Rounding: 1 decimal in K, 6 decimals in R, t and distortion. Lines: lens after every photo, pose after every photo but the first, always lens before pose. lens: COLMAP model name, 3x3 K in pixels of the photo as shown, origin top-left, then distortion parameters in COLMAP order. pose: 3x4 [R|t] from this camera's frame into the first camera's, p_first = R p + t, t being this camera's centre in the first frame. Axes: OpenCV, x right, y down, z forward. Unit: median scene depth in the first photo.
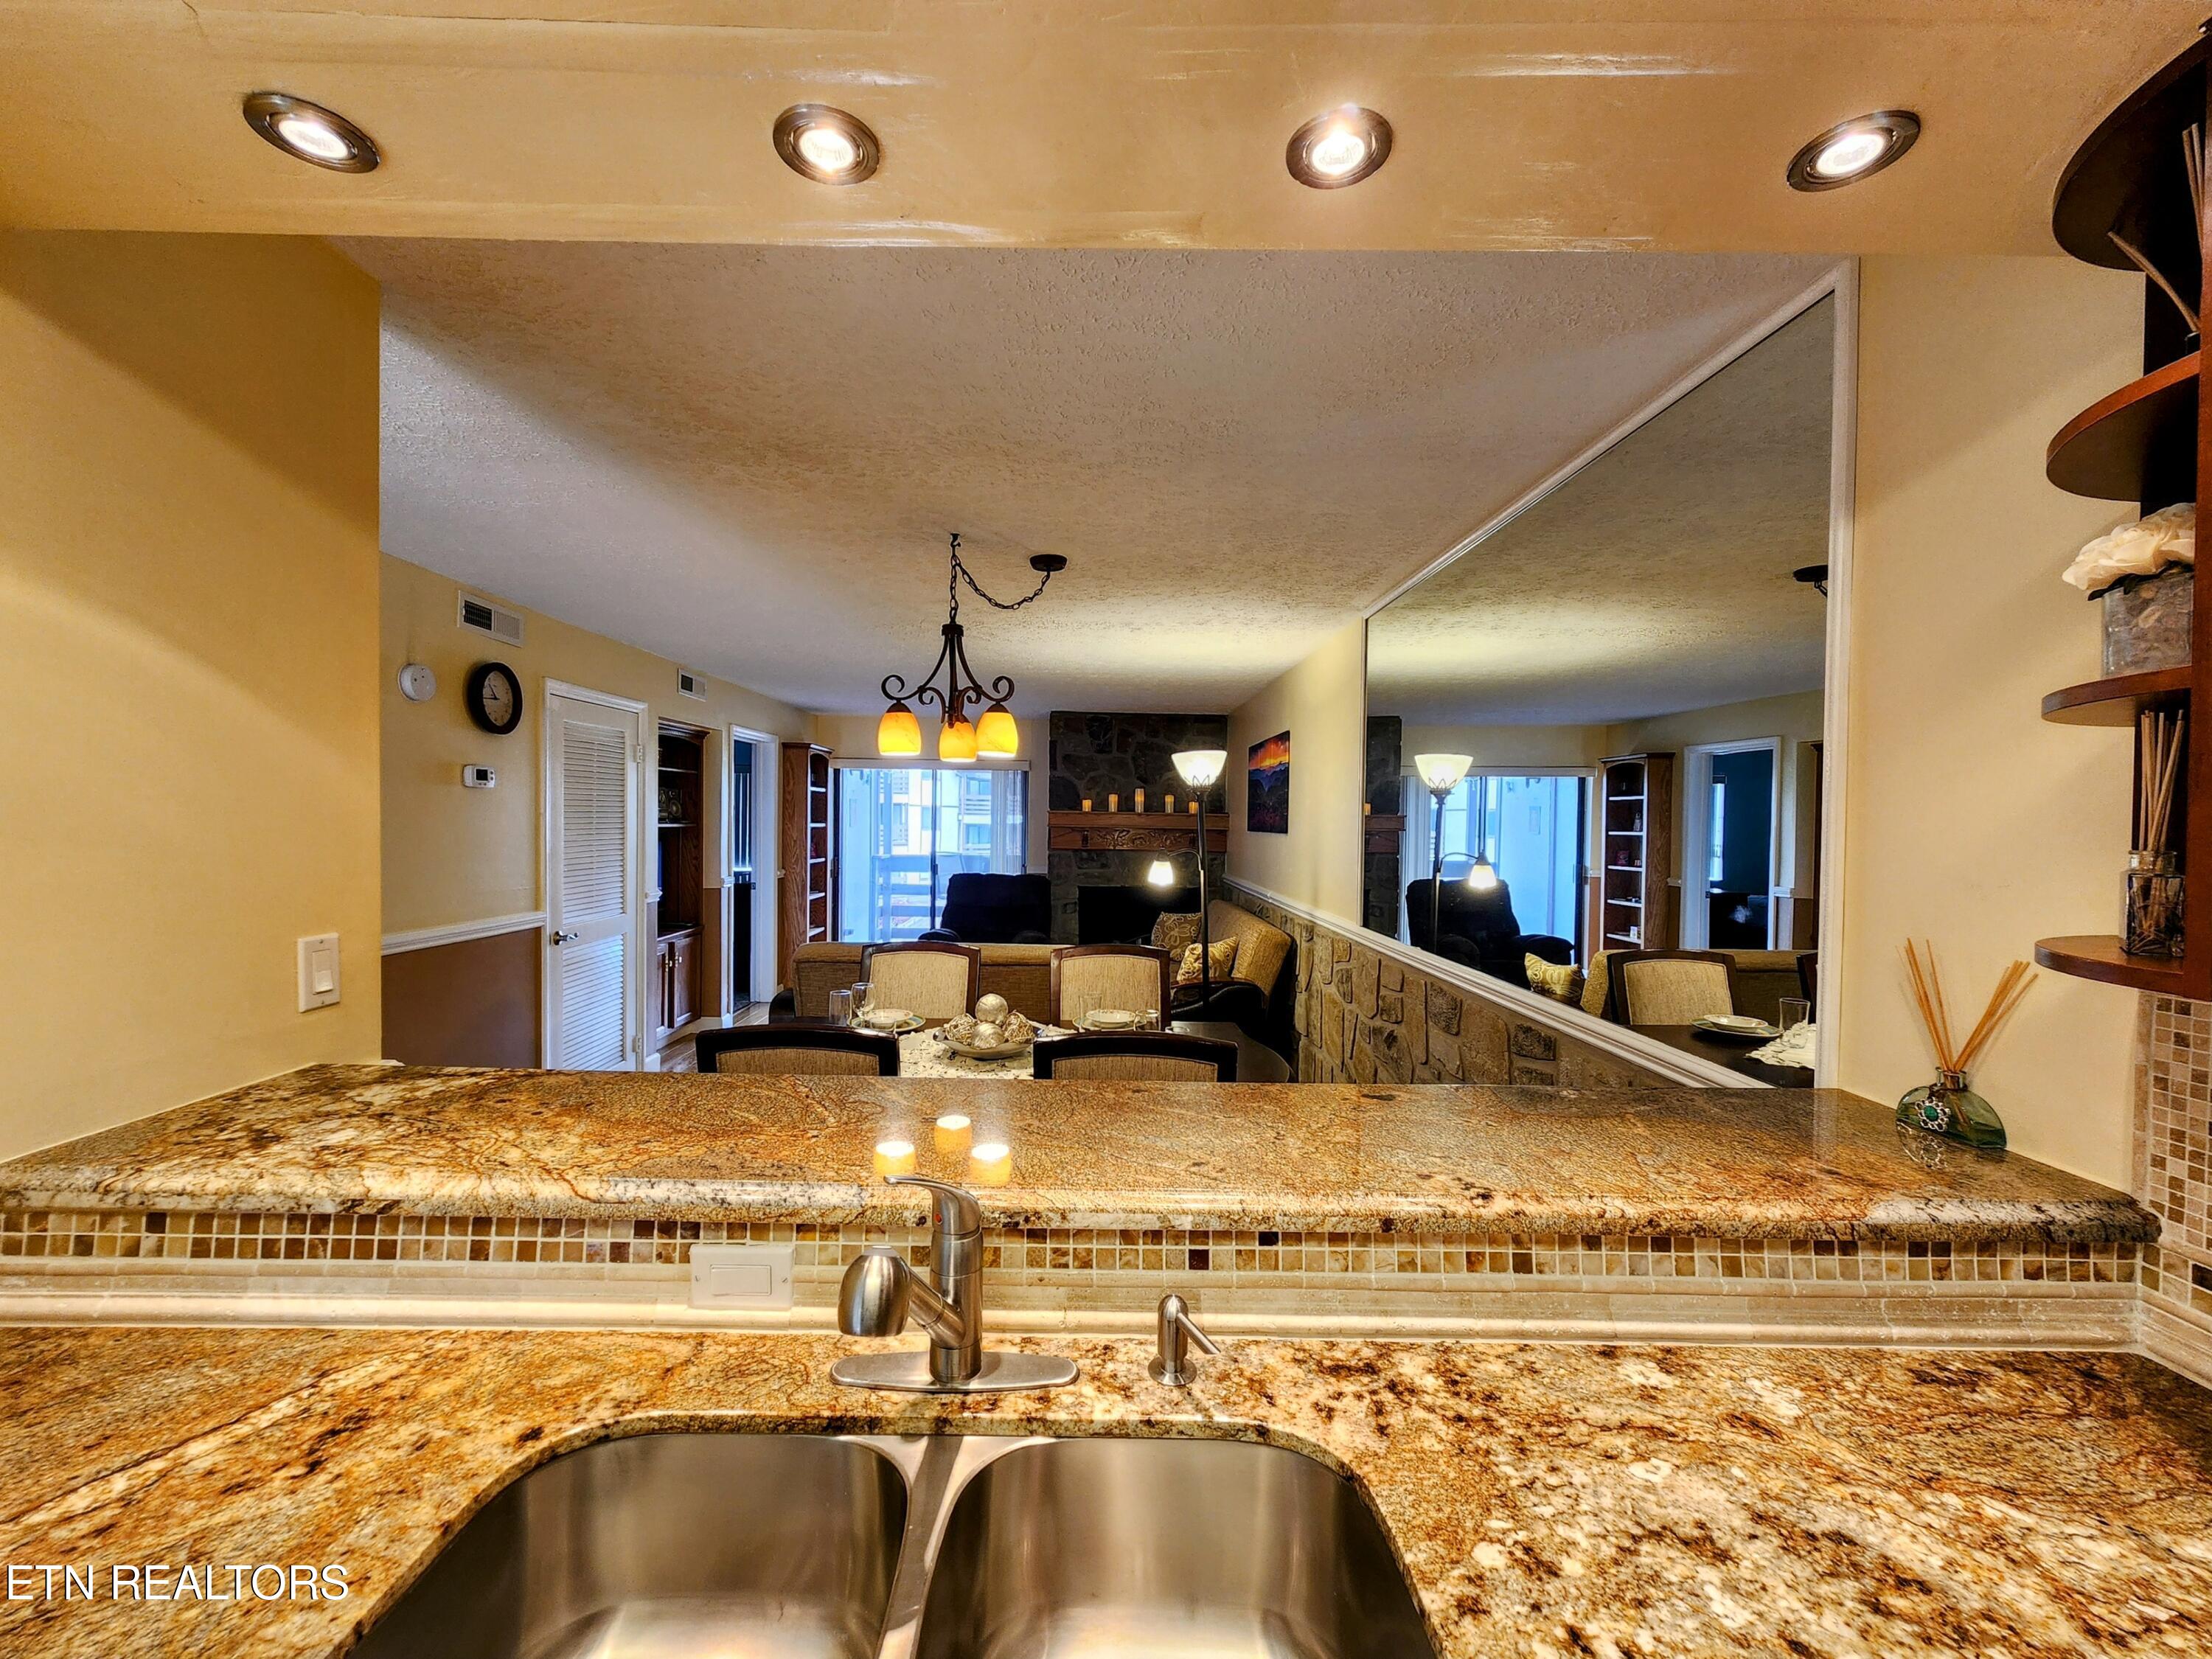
lens RADIAL K [[907.1, 0, 1093.5], [0, 907.1, 835.3], [0, 0, 1]] dist [-0.001940, 0.002769]
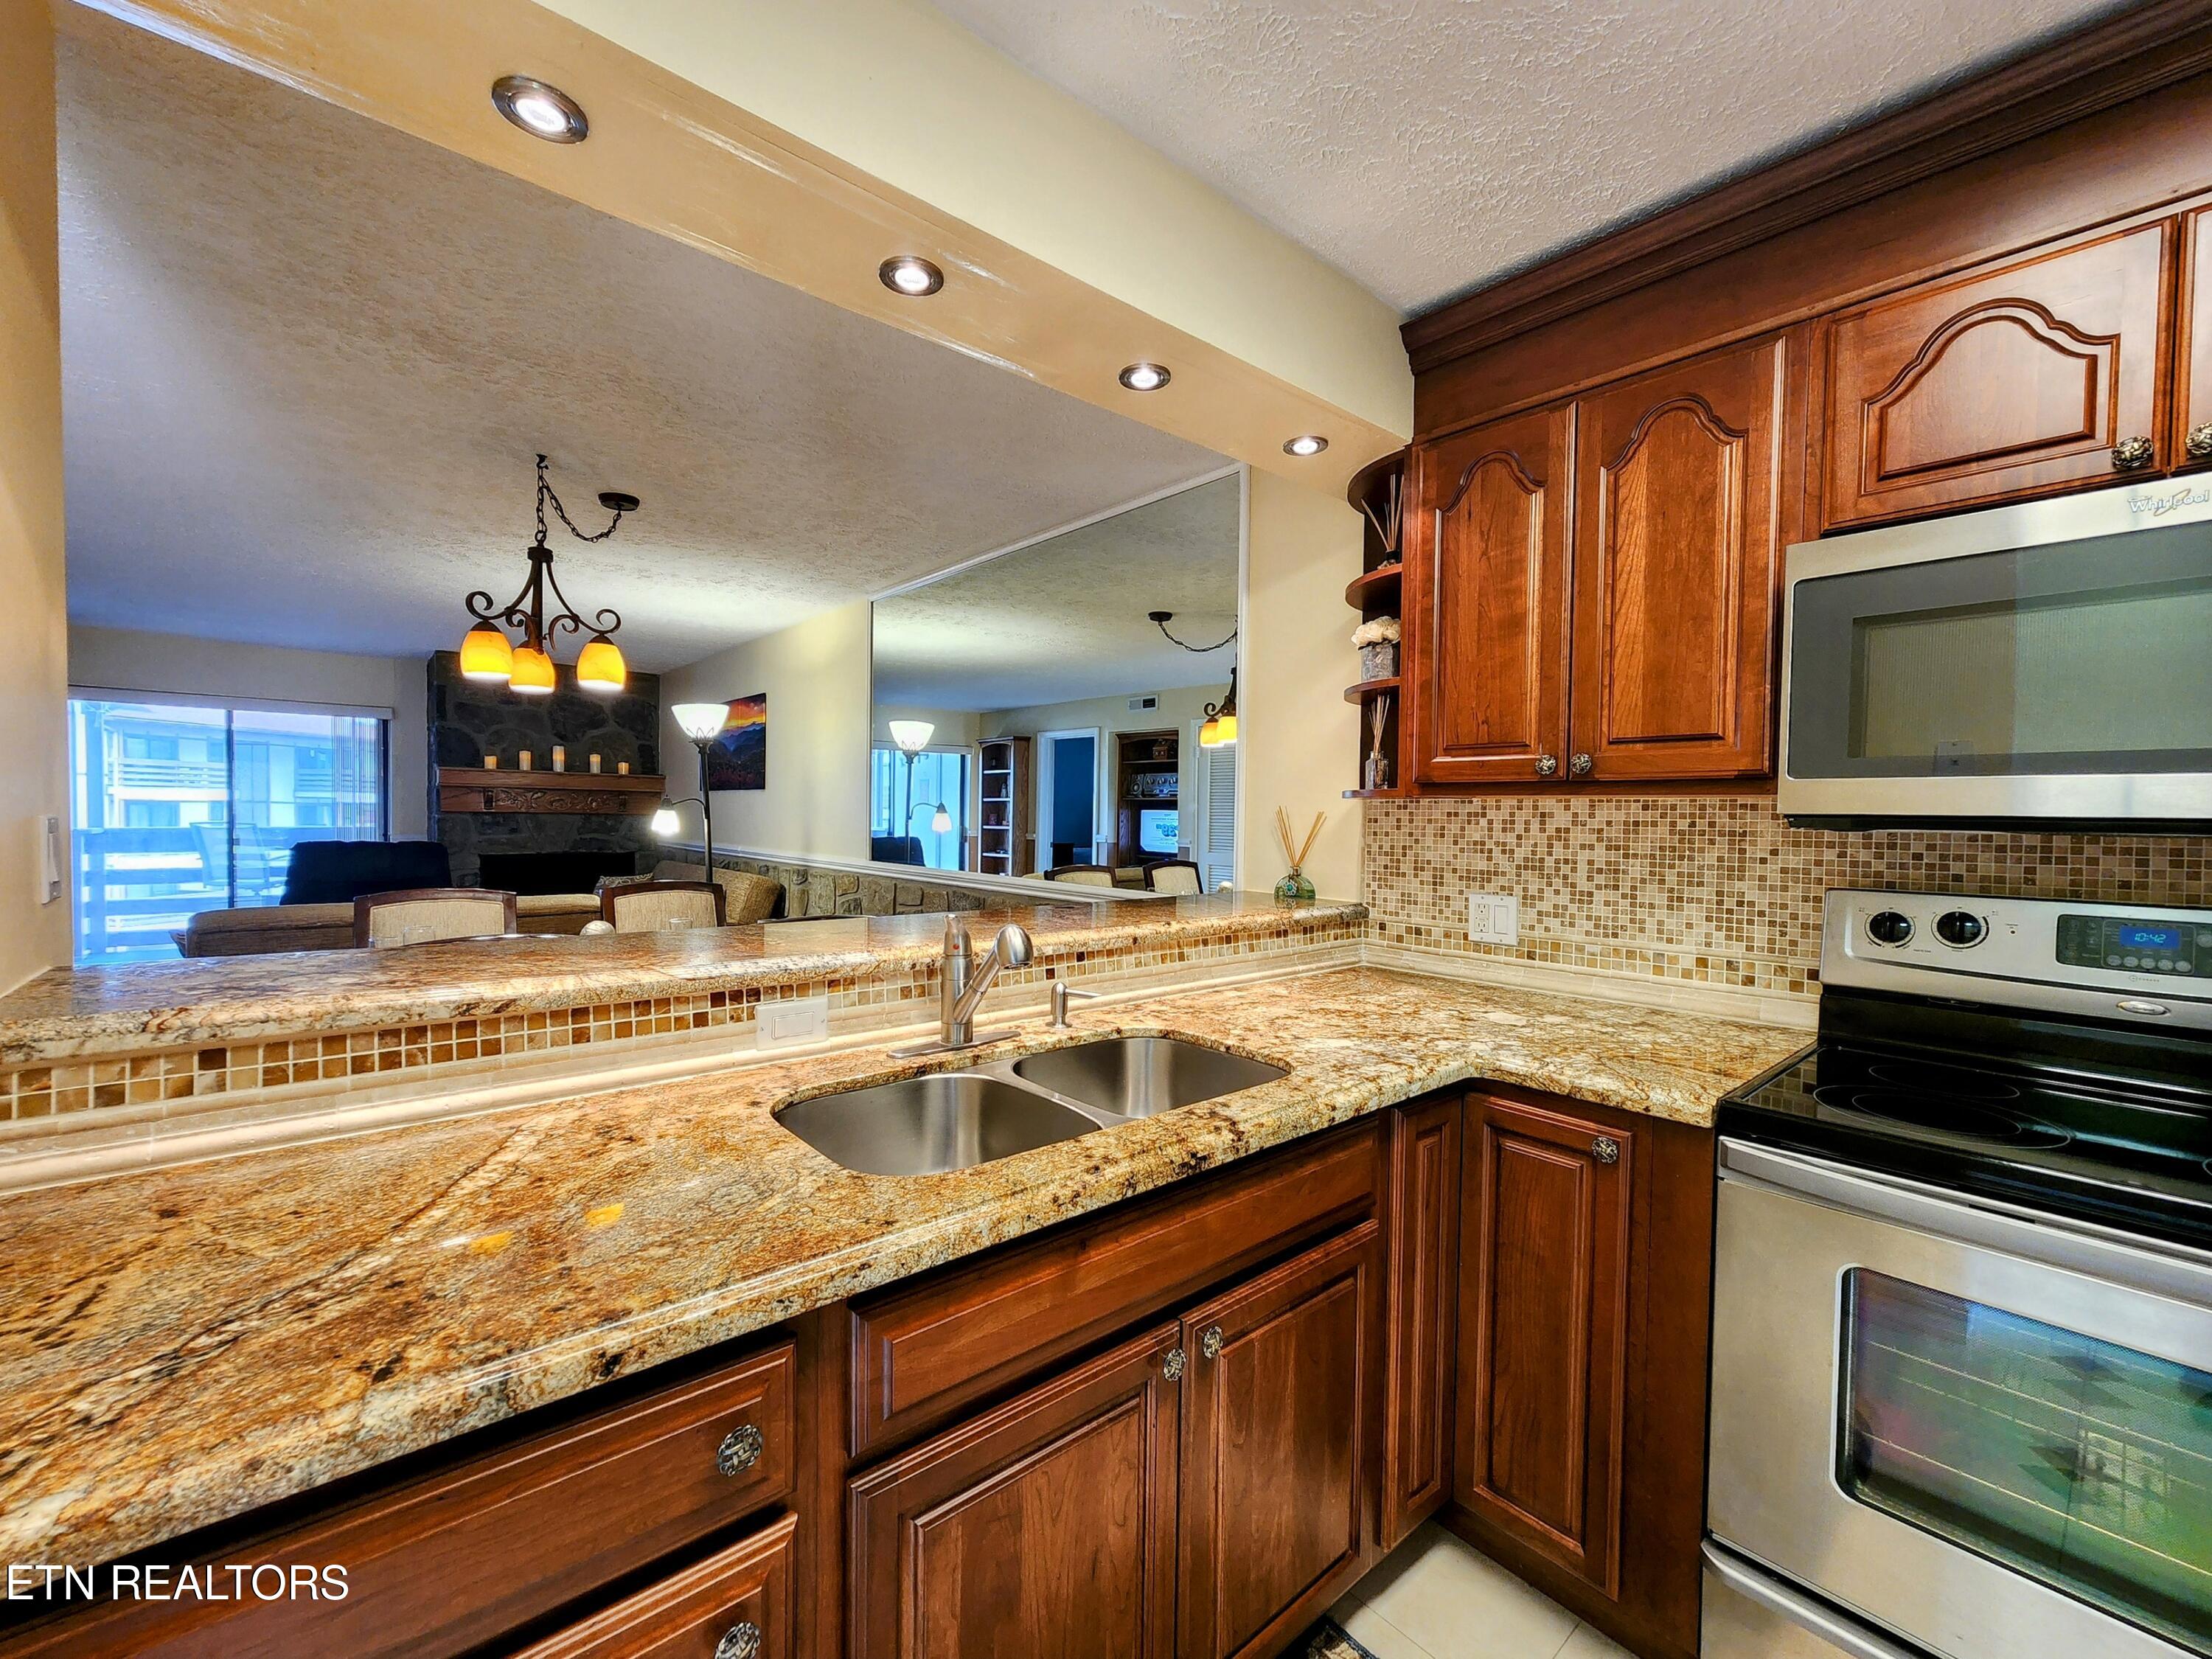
lens RADIAL K [[907.1, 0, 1093.5], [0, 907.1, 835.3], [0, 0, 1]] dist [-0.001940, 0.002769]
pose [[0.766317, -0.018417, 0.642198, -0.927401], [0.005977, 0.999750, 0.021539, 0.165676], [-0.642435, -0.012667, 0.766236, -0.378713]]
